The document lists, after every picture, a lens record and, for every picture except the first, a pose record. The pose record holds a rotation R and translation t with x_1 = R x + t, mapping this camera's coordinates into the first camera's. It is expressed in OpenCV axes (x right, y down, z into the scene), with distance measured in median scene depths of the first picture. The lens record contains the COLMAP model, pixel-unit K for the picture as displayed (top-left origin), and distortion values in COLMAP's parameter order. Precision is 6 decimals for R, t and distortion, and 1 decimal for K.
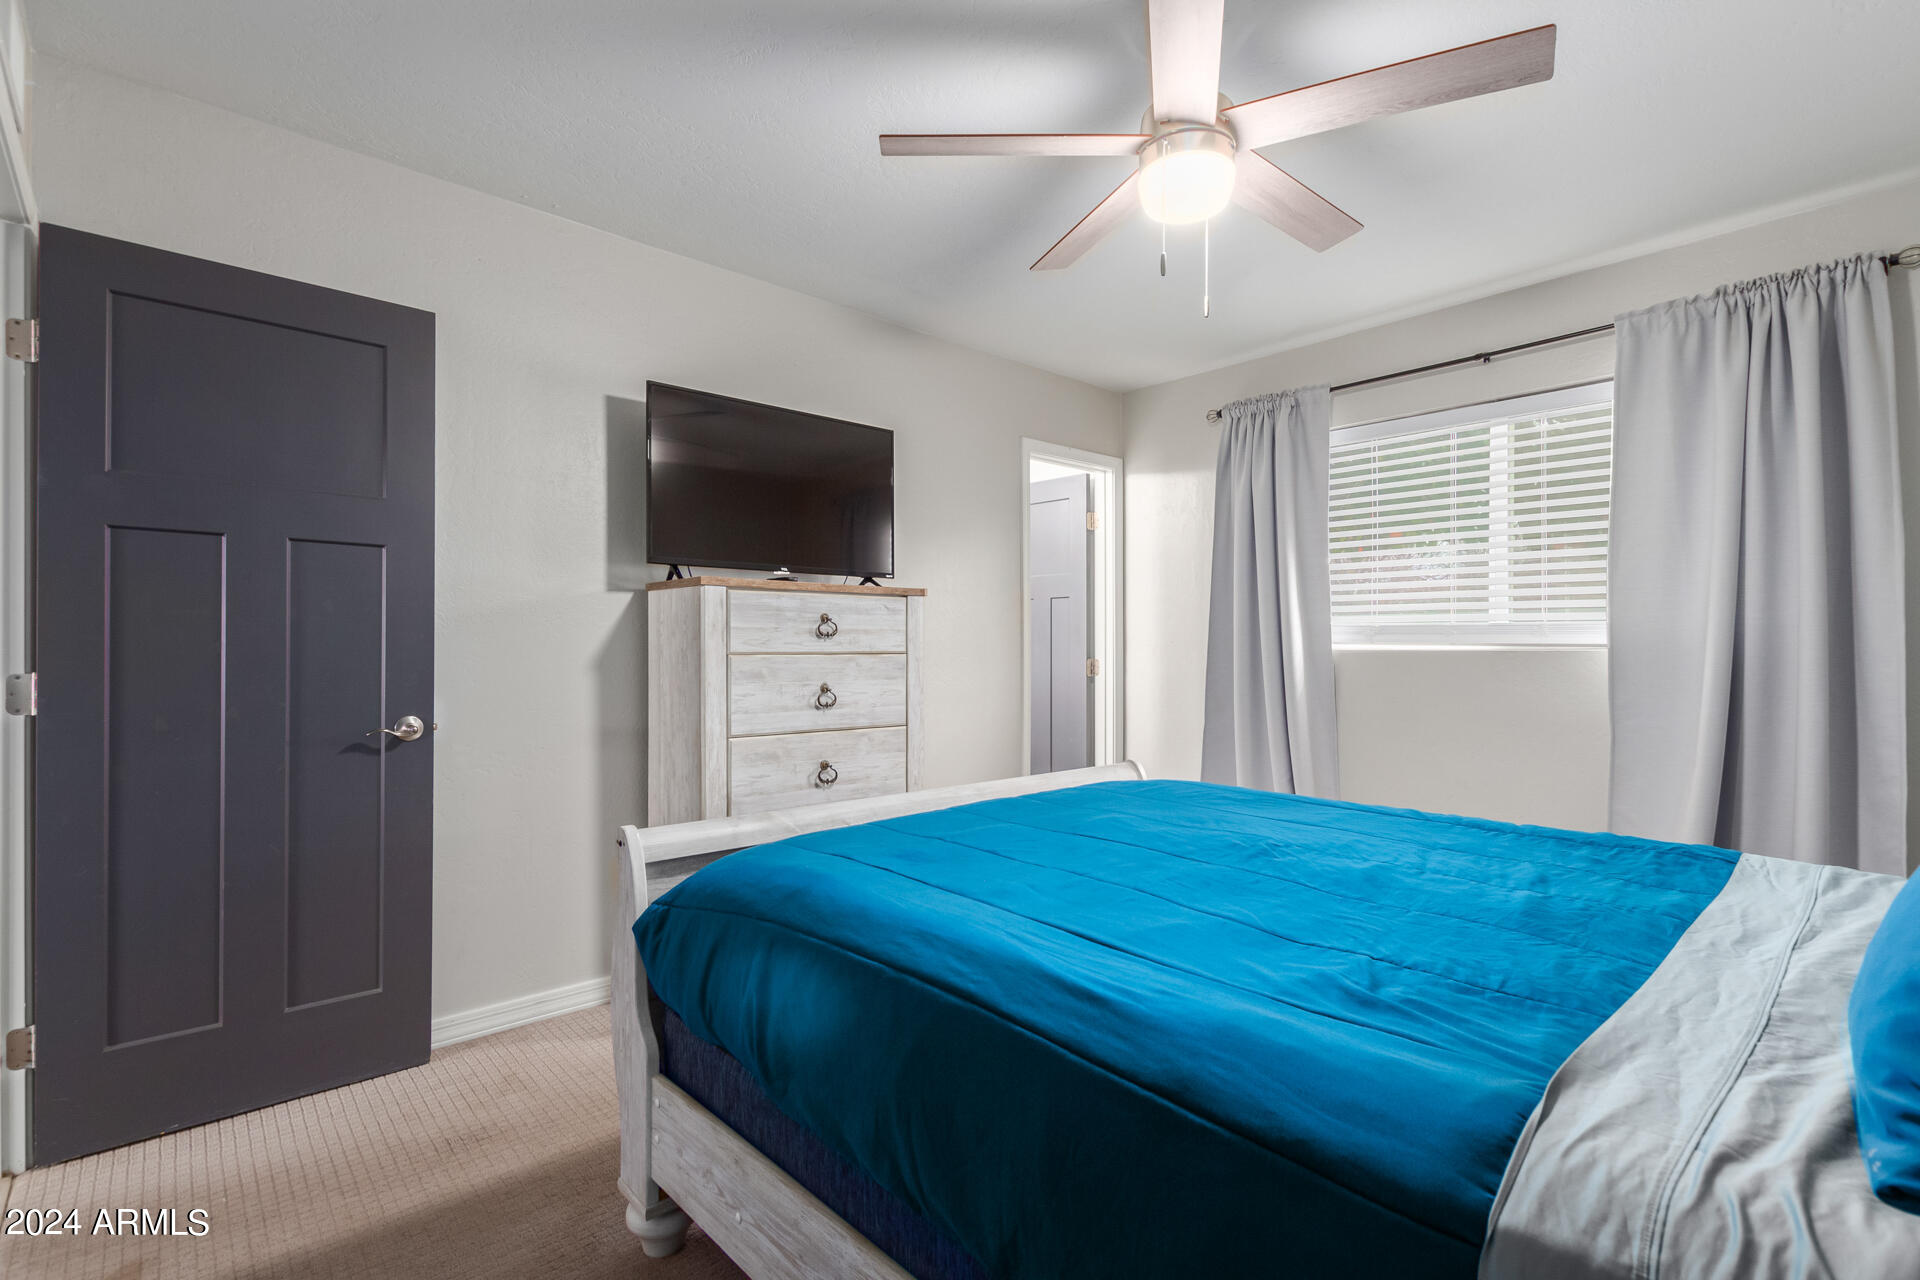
lens RADIAL K [[897.3, 0, 956.2], [0, 897.3, 647.0], [0, 0, 1]] dist [0.001283, 0.000002]
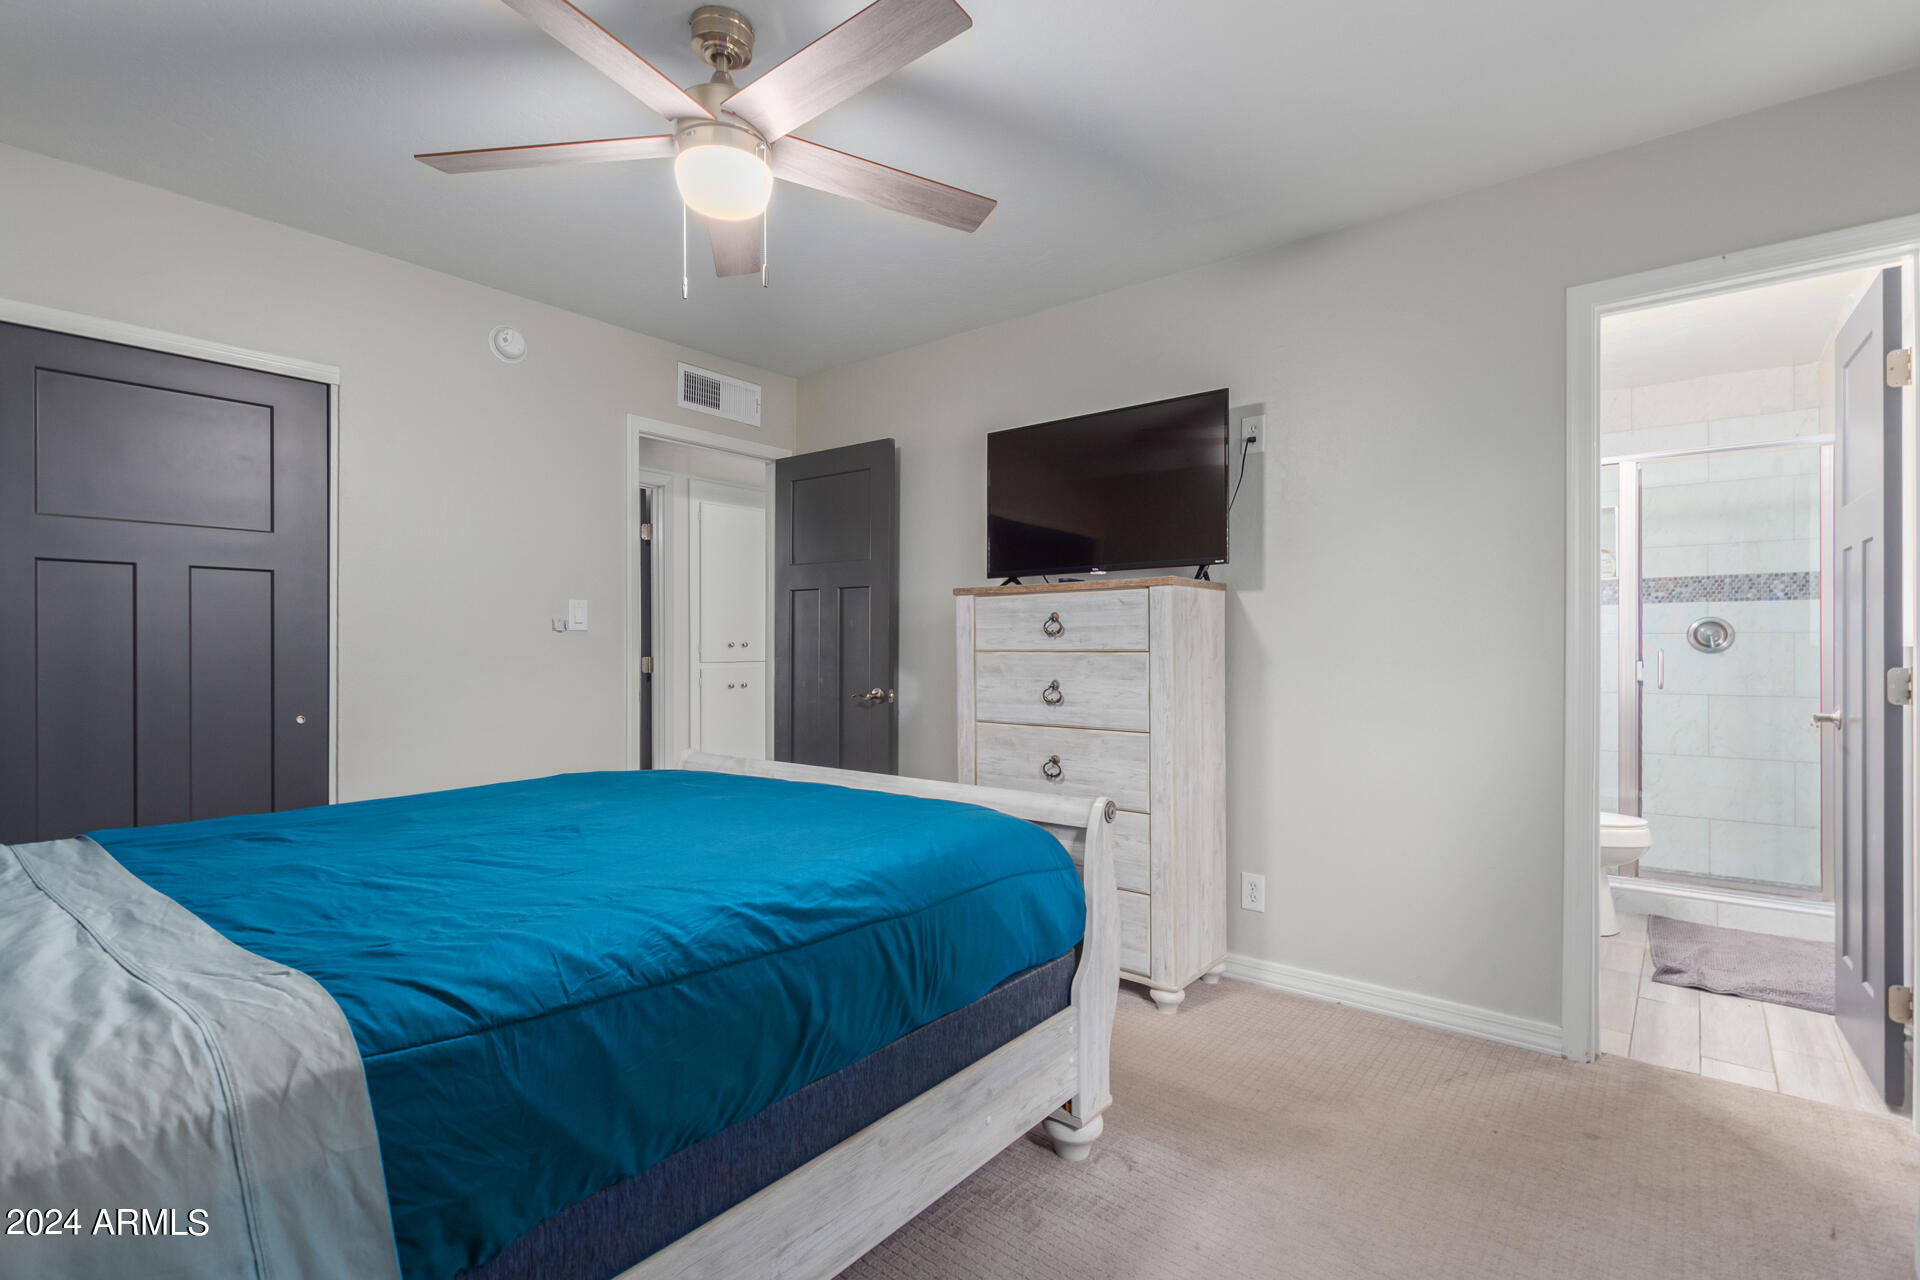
lens RADIAL K [[897.3, 0, 956.2], [0, 897.3, 647.0], [0, 0, 1]] dist [0.001283, 0.000002]
pose [[0.150963, -0.001984, -0.988537, 0.855908], [0.004558, 0.999989, -0.001311, 0.003067], [0.988529, -0.004308, 0.150970, 0.733918]]
